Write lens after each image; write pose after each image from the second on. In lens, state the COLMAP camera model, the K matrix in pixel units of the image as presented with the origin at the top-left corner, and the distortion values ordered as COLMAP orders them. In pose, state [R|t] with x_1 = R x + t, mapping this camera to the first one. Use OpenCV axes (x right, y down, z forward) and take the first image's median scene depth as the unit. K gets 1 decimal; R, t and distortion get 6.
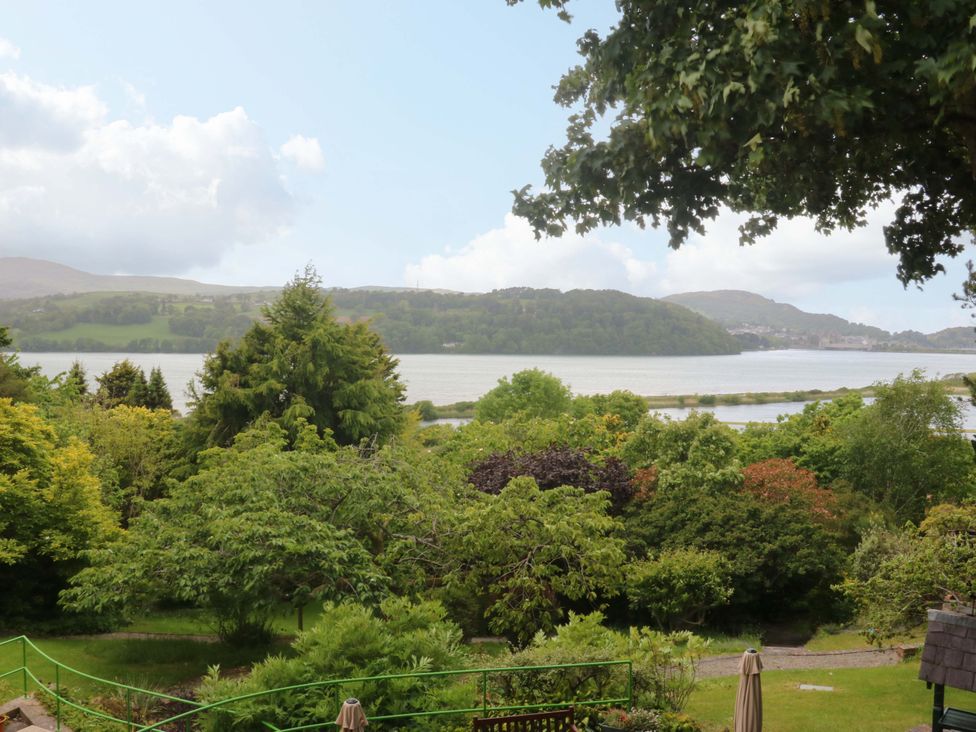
lens RADIAL K [[908.2, 0, 483.2], [0, 908.2, 355.7], [0, 0, 1]] dist [-0.206439, 0.153977]
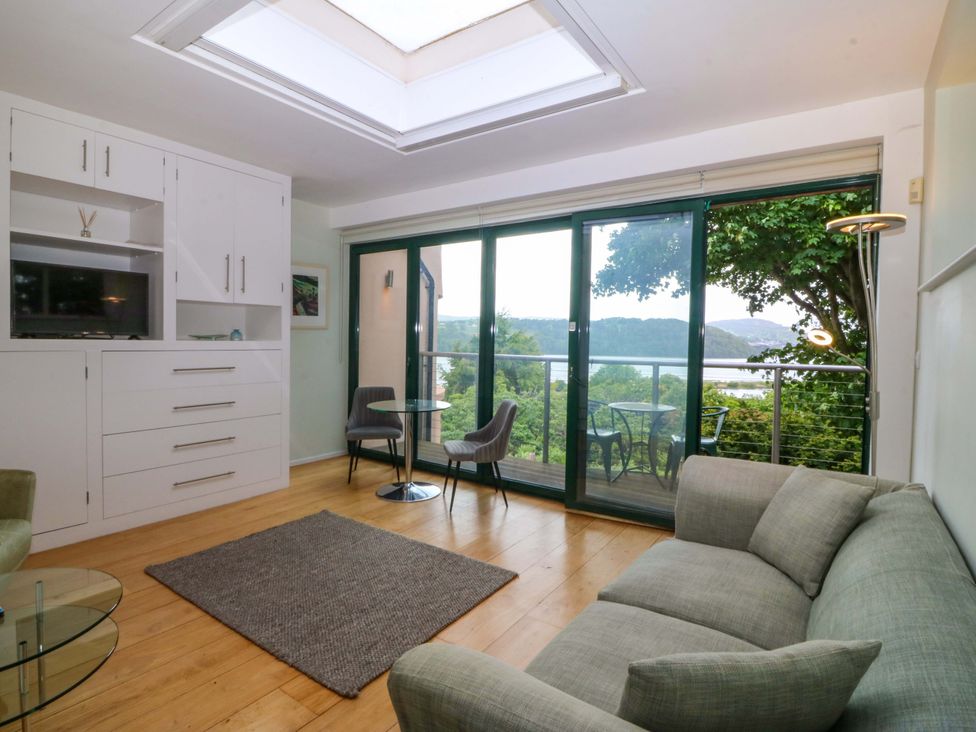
lens RADIAL K [[509.1, 0, 486.3], [0, 509.1, 352.7], [0, 0, 1]] dist [-0.000223, -0.014396]
pose [[0.977819, 0.013190, -0.209037, 0.015842], [-0.014448, 0.999886, -0.004492, 0.016431], [0.208953, 0.007413, 0.977898, -0.219483]]
